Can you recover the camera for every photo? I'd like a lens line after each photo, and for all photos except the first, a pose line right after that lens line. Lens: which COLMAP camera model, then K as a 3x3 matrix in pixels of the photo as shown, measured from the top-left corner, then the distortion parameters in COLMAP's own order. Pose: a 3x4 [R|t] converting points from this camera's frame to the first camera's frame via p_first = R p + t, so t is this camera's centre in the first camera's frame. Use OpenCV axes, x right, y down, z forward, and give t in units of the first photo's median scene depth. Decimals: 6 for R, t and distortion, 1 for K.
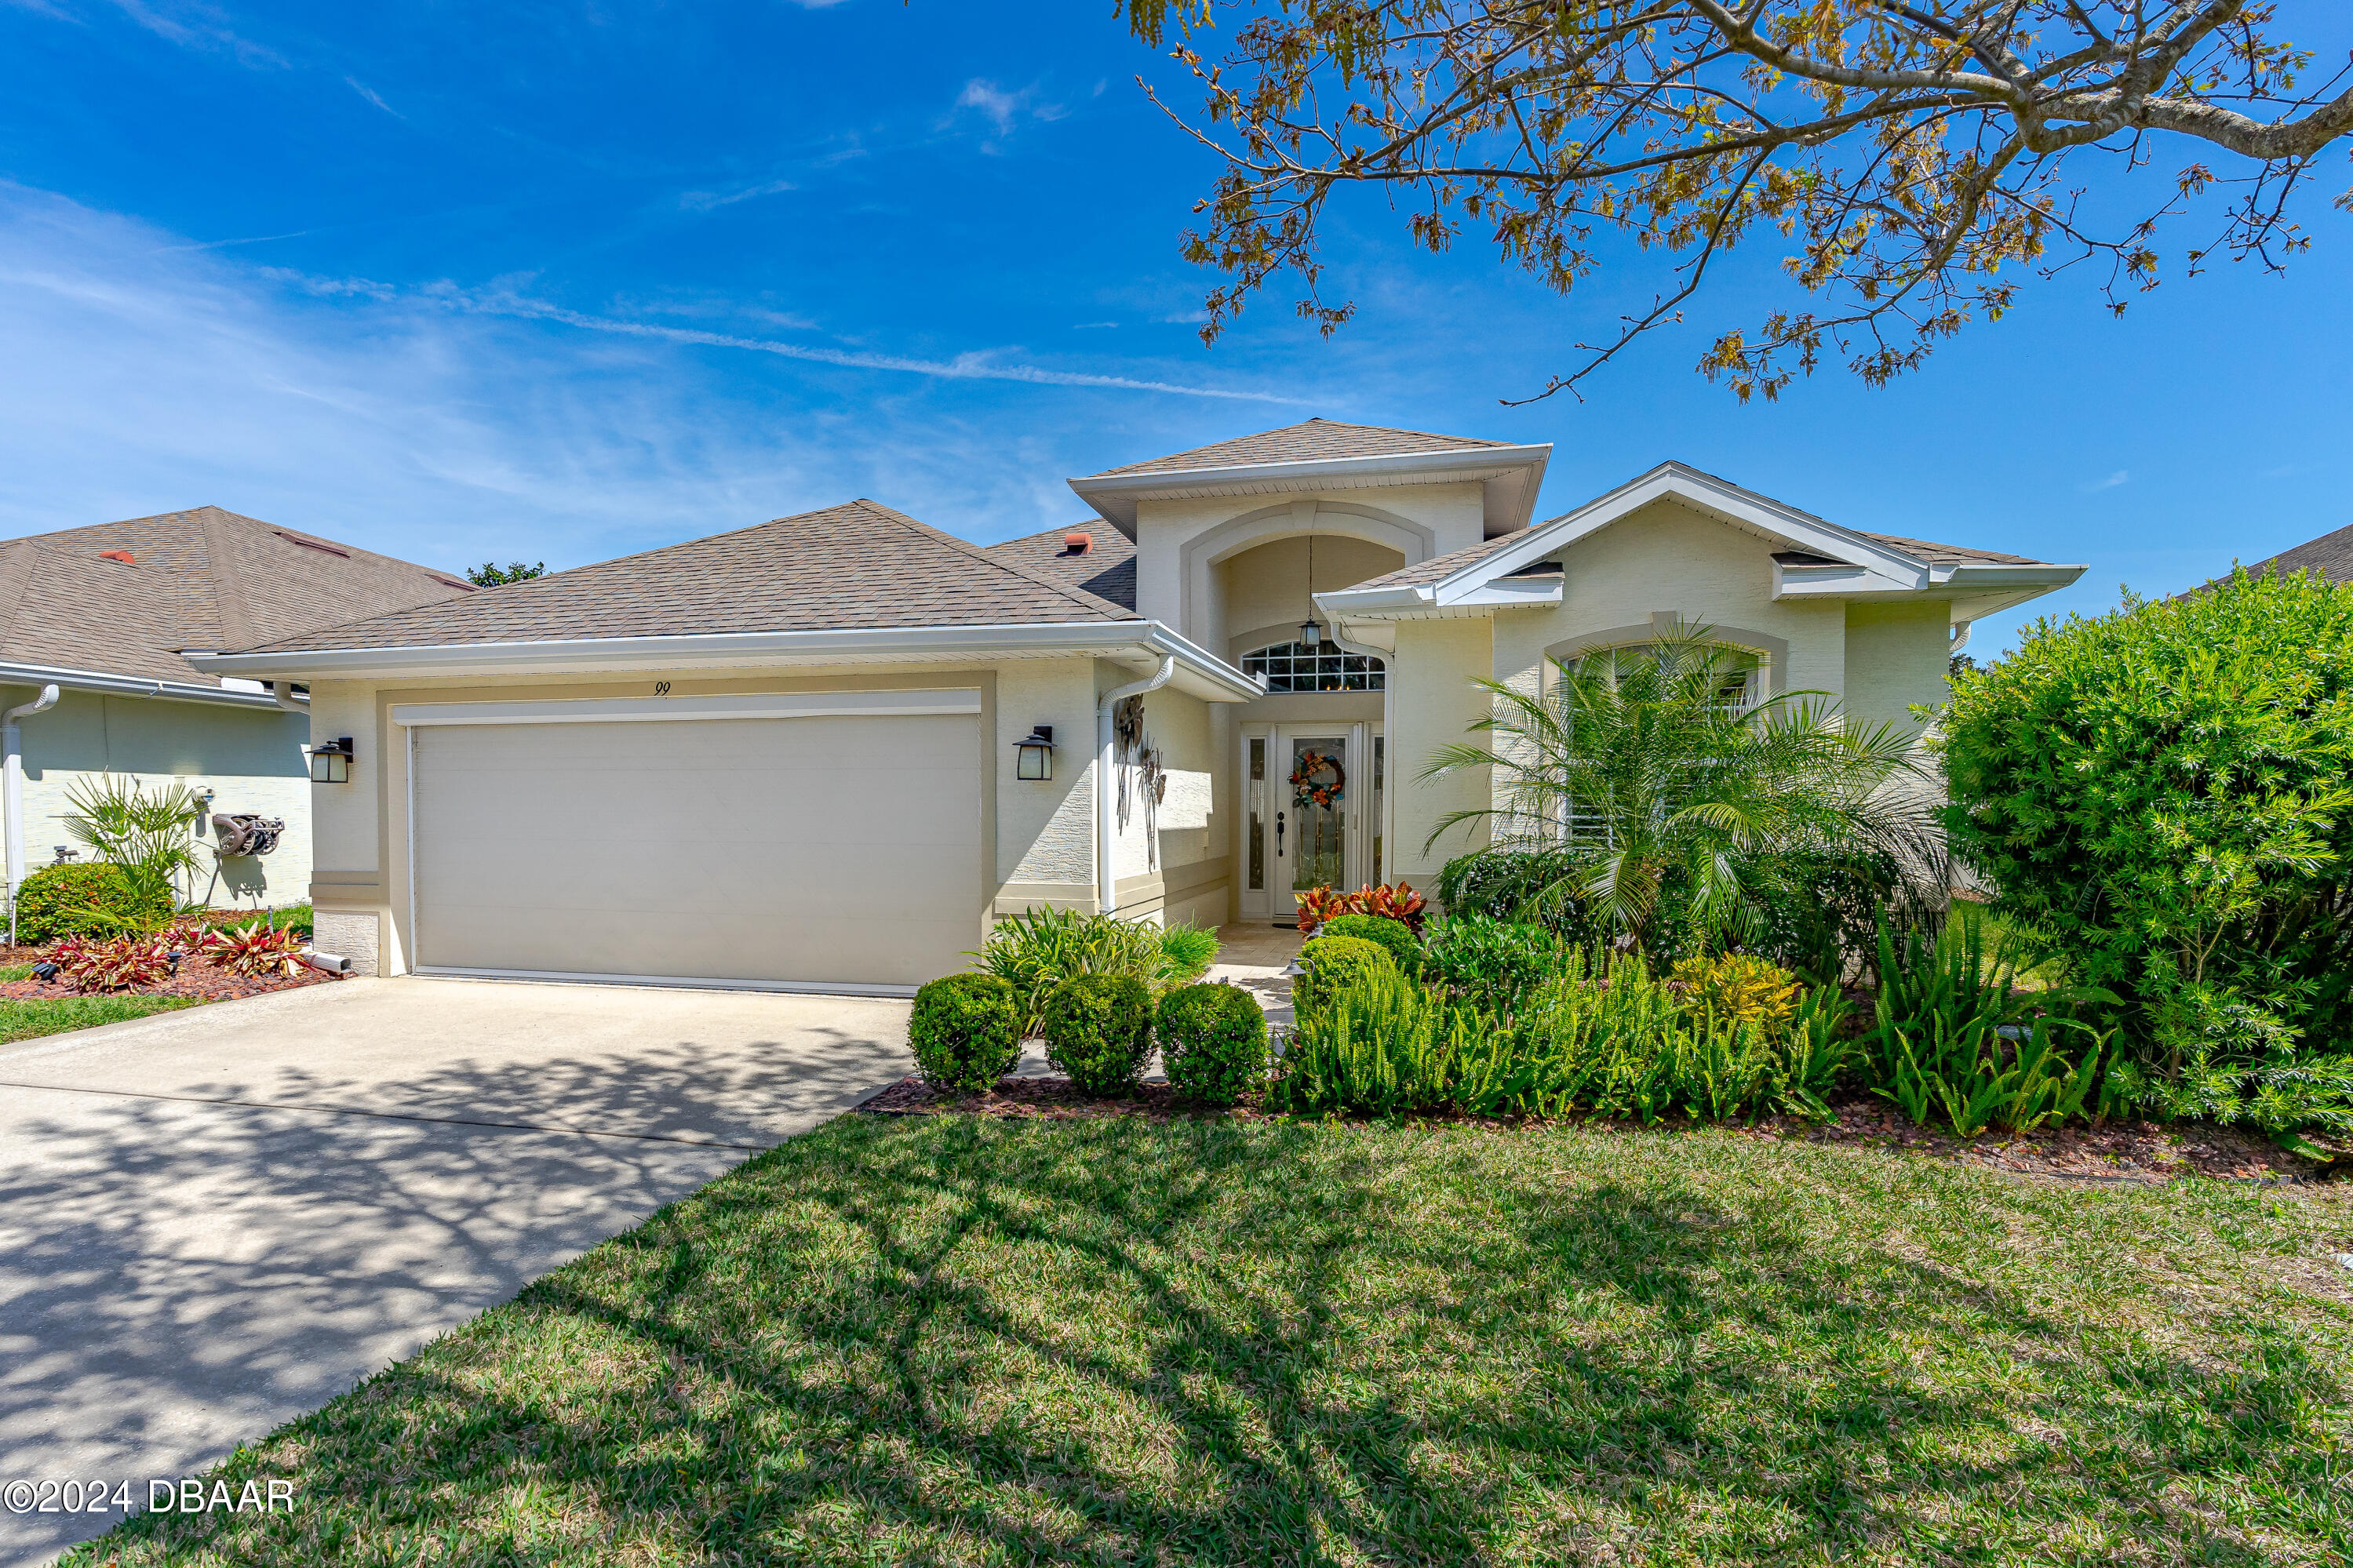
lens RADIAL K [[1081.9, 0, 1177.6], [0, 1081.9, 756.0], [0, 0, 1]] dist [-0.003668, 0.001170]
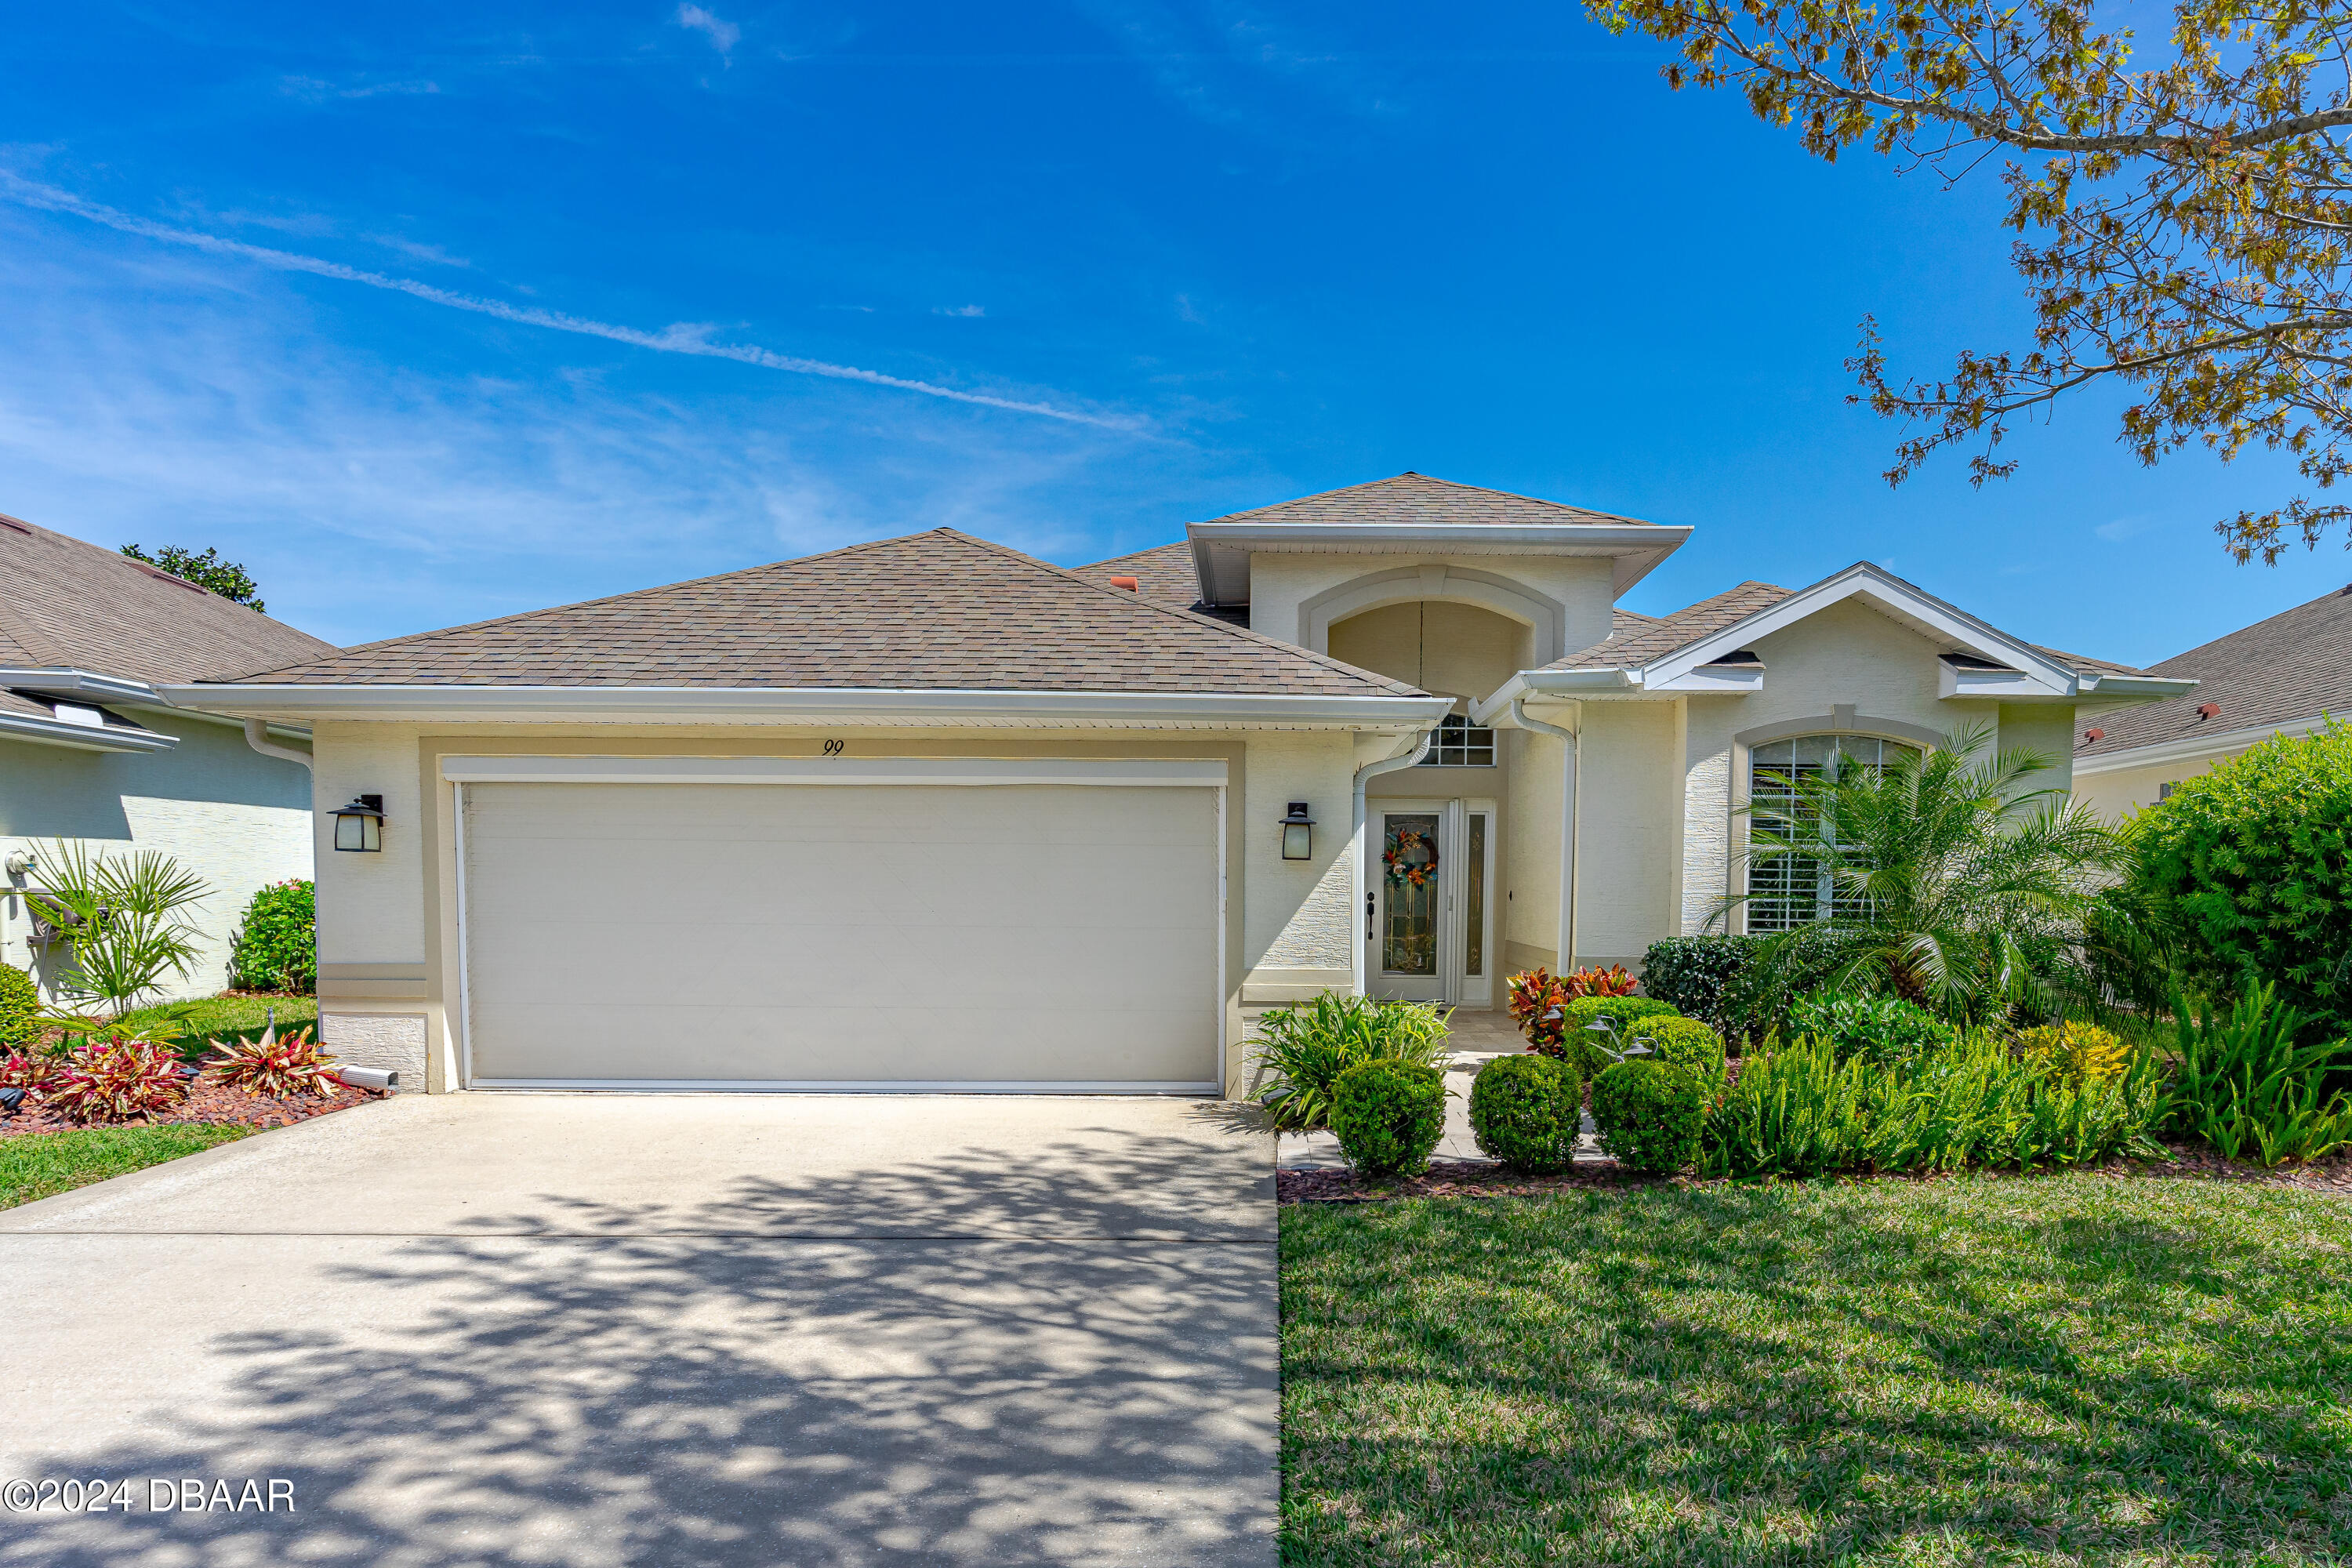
lens RADIAL K [[1284.9, 0, 1175.9], [0, 1284.9, 738.0], [0, 0, 1]] dist [0.004577, -0.000214]
pose [[0.971552, 0.032941, 0.234523, -0.597887], [-0.017220, 0.997484, -0.068766, -0.004324], [-0.236198, 0.062771, 0.969675, -0.104123]]
